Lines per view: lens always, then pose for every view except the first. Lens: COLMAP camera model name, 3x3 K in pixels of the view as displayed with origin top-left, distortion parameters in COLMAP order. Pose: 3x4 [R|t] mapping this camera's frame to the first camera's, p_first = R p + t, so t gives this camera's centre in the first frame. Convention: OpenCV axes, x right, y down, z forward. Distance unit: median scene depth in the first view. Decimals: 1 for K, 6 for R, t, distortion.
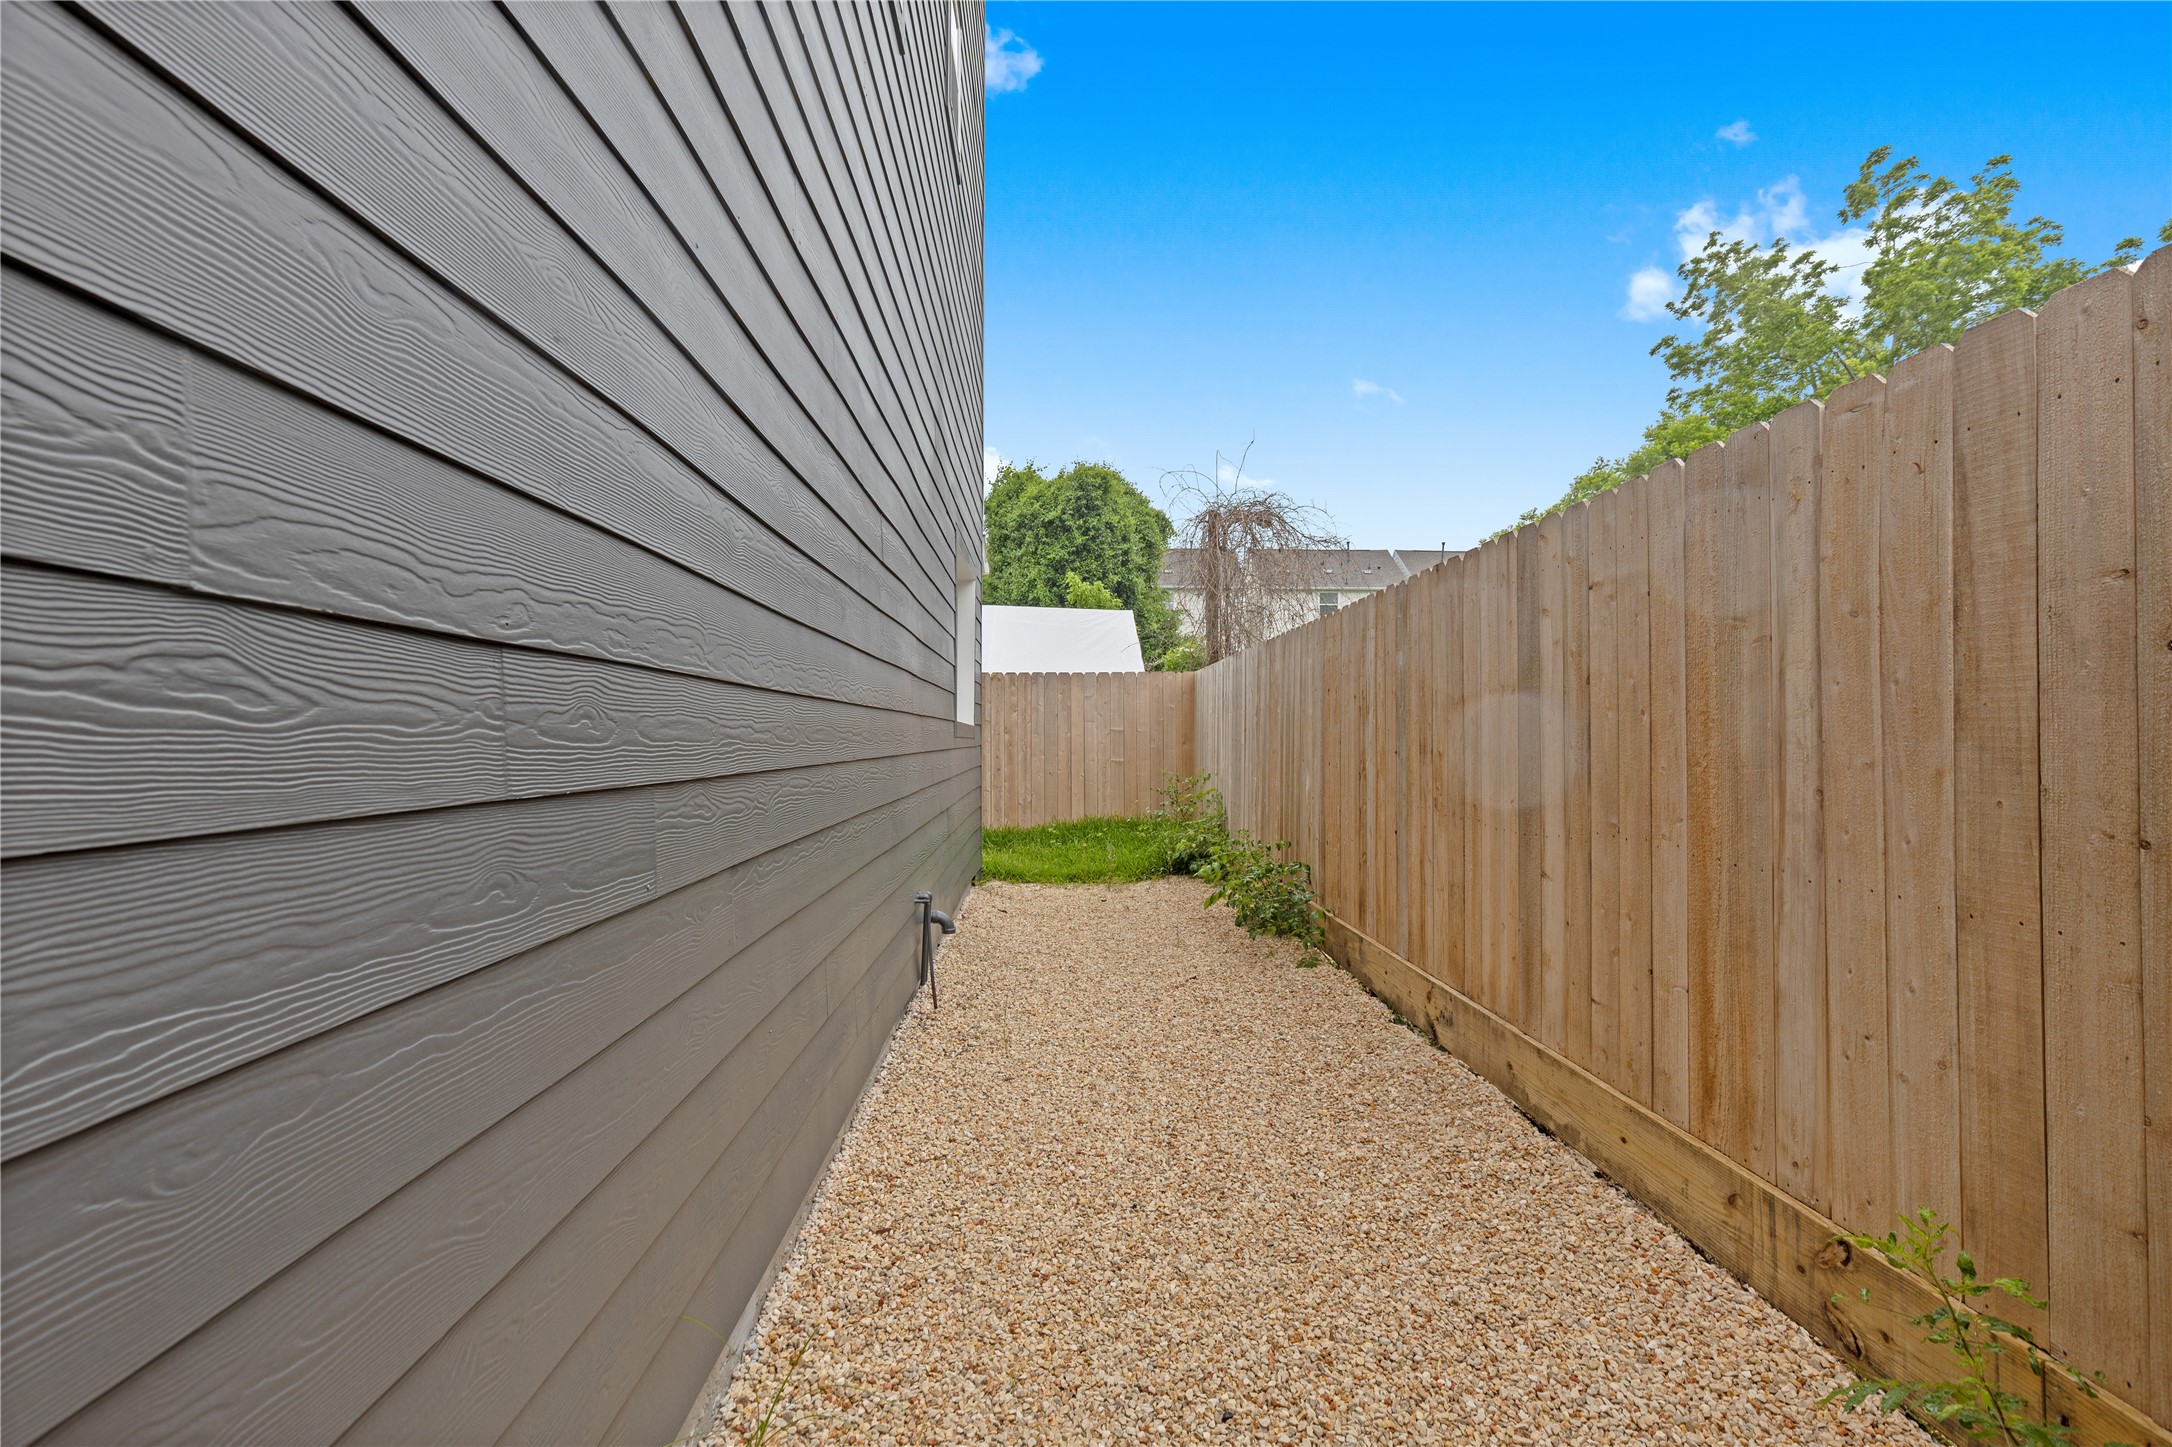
lens RADIAL K [[997.2, 0, 1090.8], [0, 997.2, 730.7], [0, 0, 1]] dist [0.001446, 0.000081]
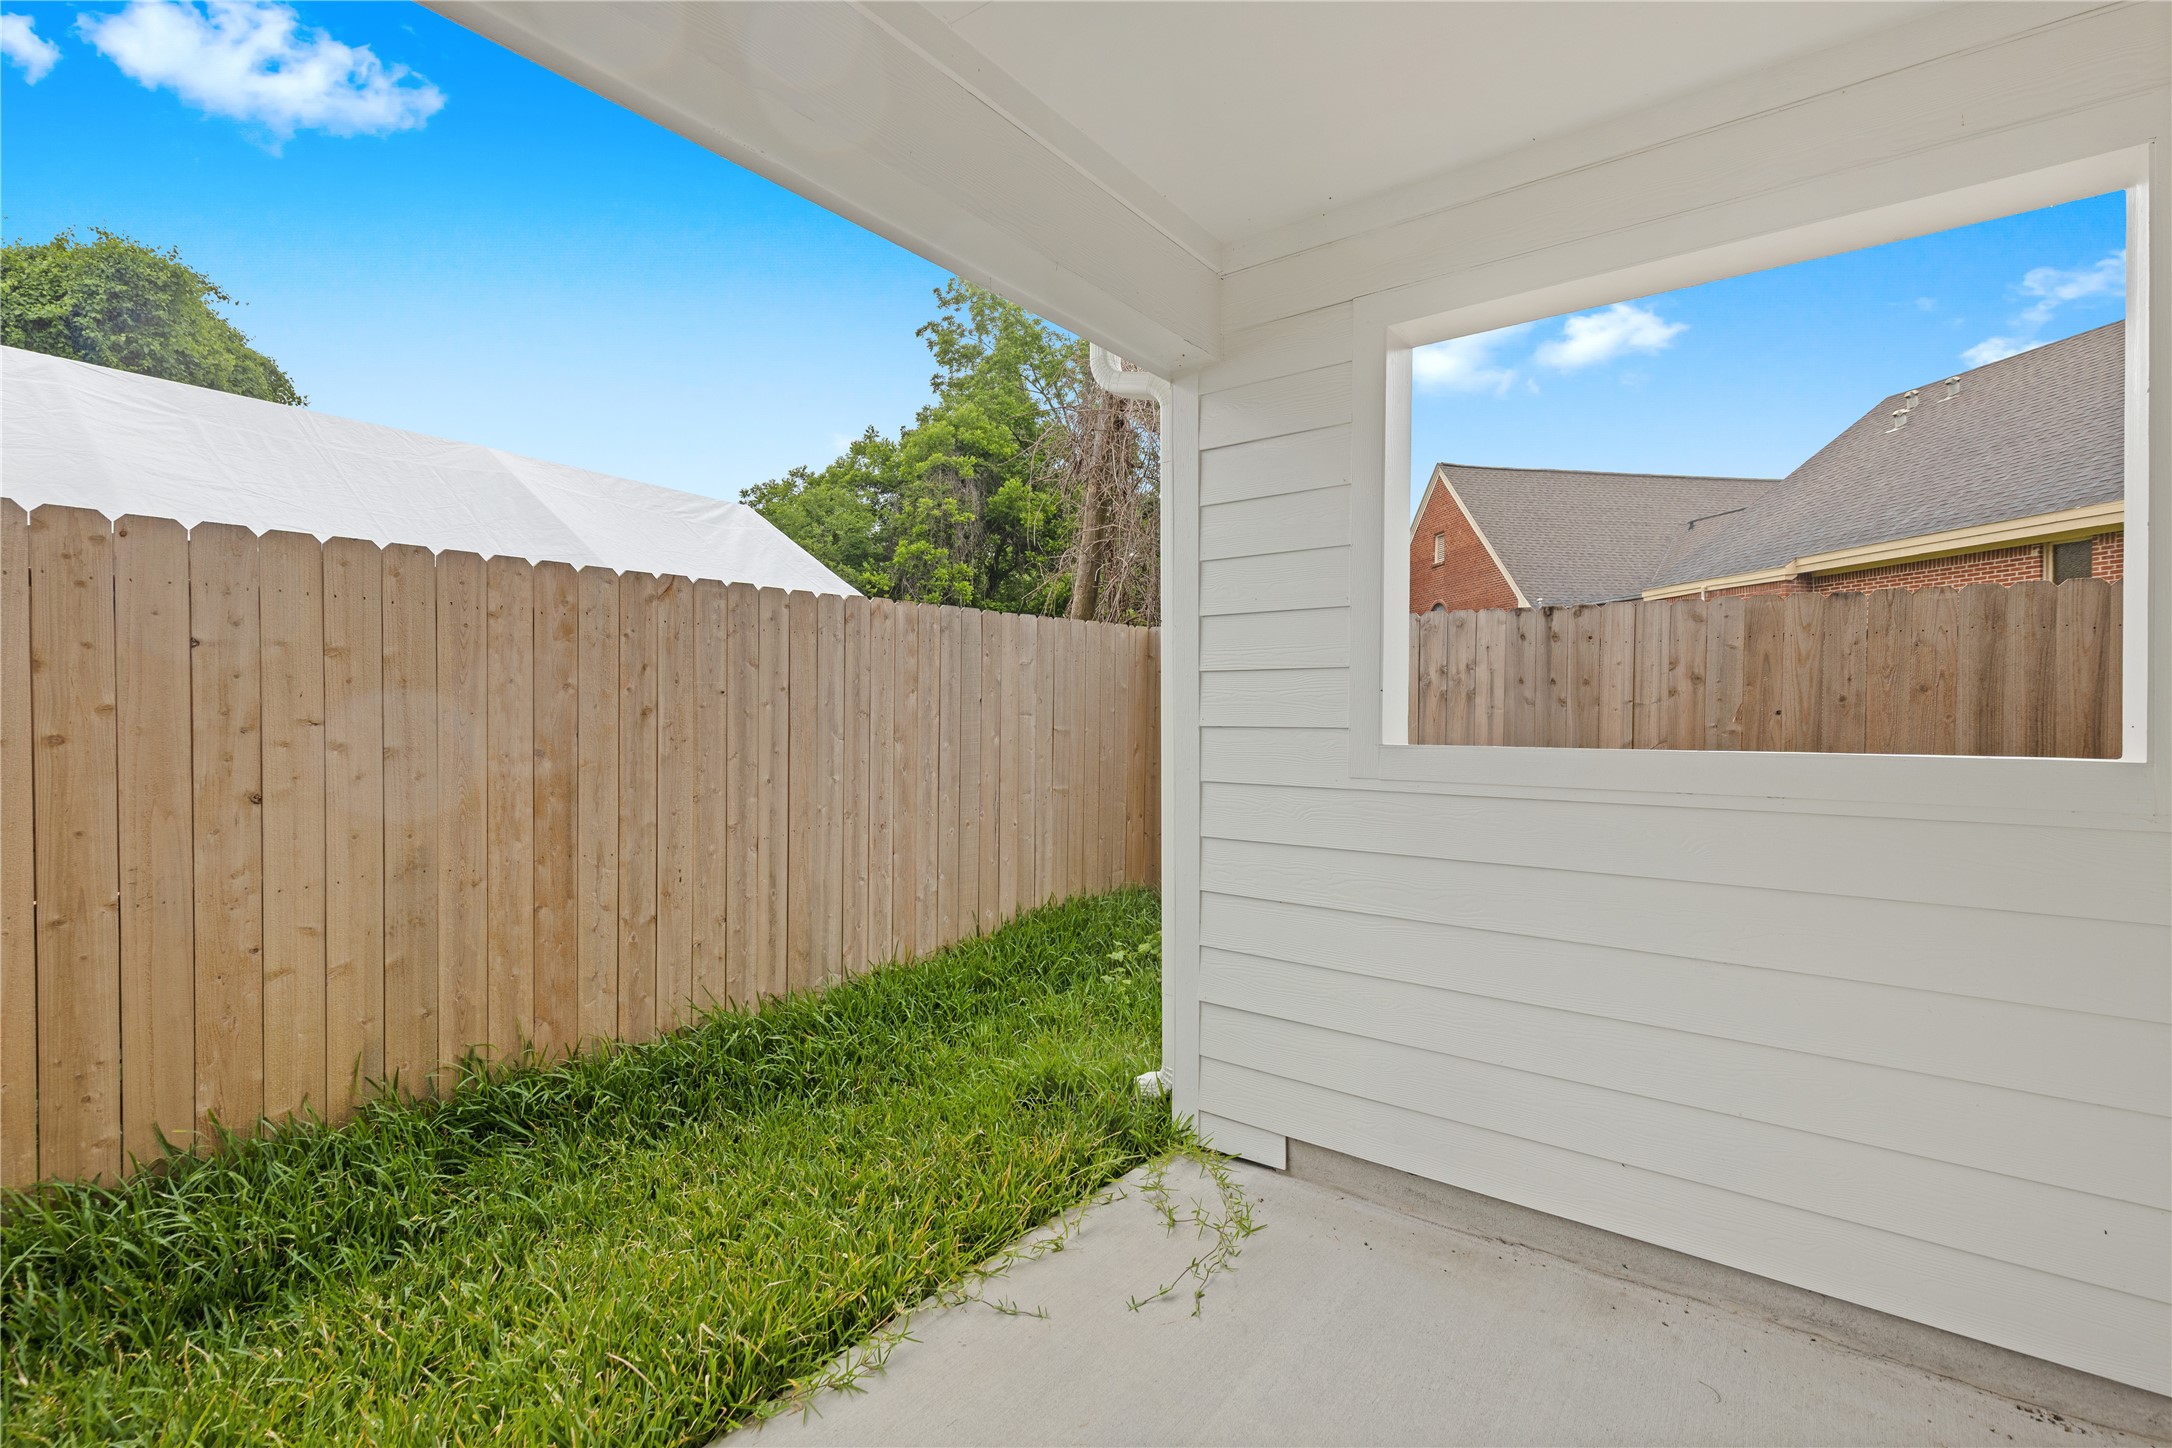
lens RADIAL K [[997.2, 0, 1085.9], [0, 997.2, 722.1], [0, 0, 1]] dist [0.001446, 0.000081]
pose [[0.625639, -0.010234, 0.780045, -0.127198], [-0.008223, 0.999772, 0.019712, -0.005189], [-0.780069, -0.018747, 0.625412, 0.228886]]
